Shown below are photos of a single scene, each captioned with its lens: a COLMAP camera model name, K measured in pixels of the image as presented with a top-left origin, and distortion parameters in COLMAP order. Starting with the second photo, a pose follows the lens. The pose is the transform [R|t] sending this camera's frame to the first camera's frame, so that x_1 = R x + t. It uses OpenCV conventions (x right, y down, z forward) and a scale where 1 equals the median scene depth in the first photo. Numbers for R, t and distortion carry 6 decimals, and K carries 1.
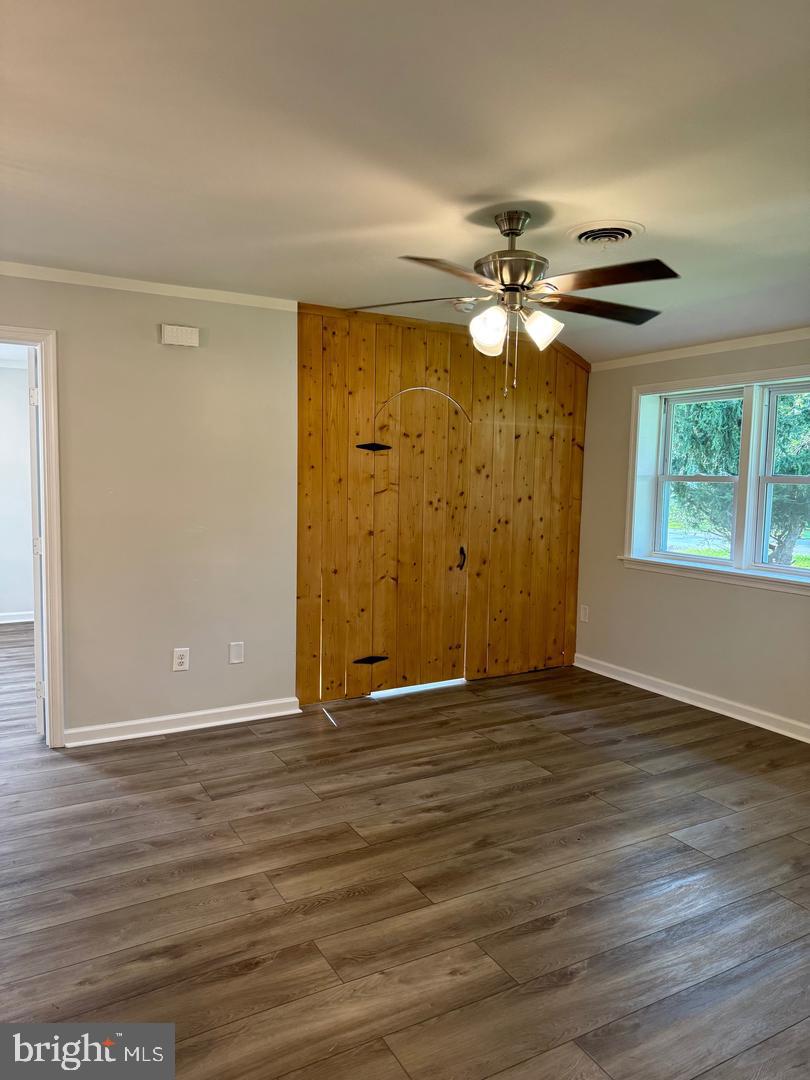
lens RADIAL K [[756.2, 0, 404.7], [0, 756.2, 542.9], [0, 0, 1]] dist [-0.006431, -0.005489]
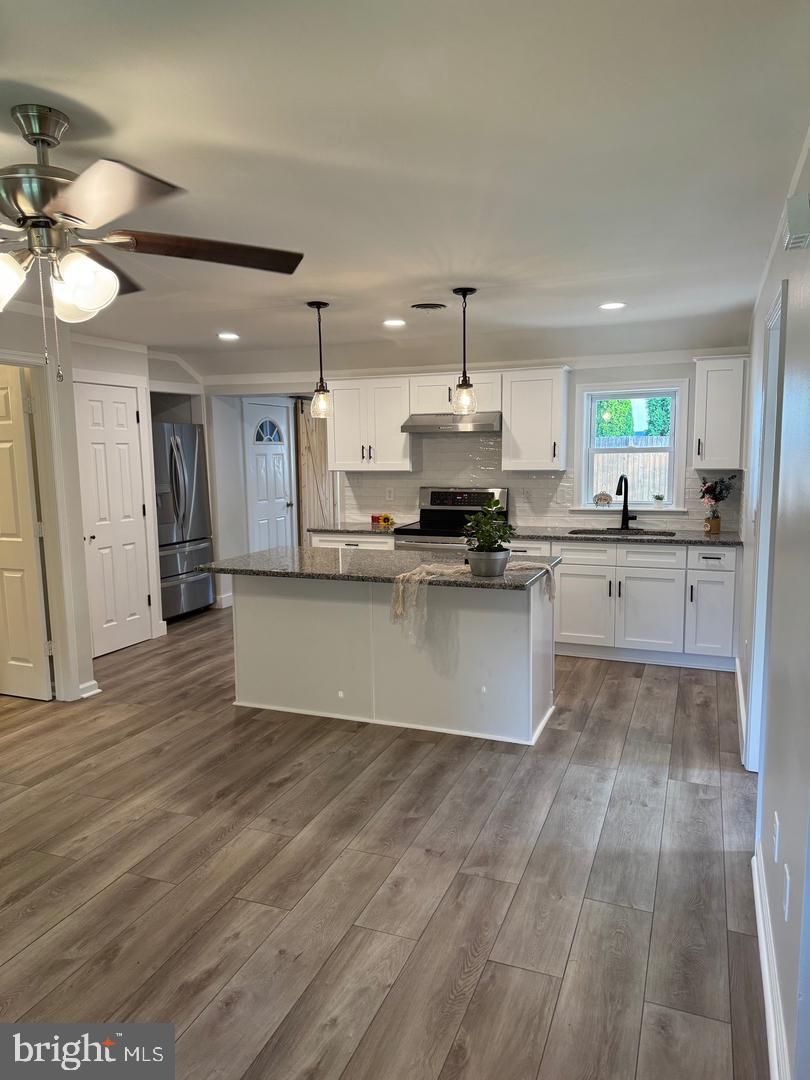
lens RADIAL K [[756.2, 0, 406.8], [0, 756.2, 536.7], [0, 0, 1]] dist [-0.006431, -0.005489]
pose [[-0.768151, 0.072652, -0.636134, 0.335880], [-0.058735, 0.981356, 0.183003, -0.199662], [0.637570, 0.177937, -0.749562, 1.721839]]
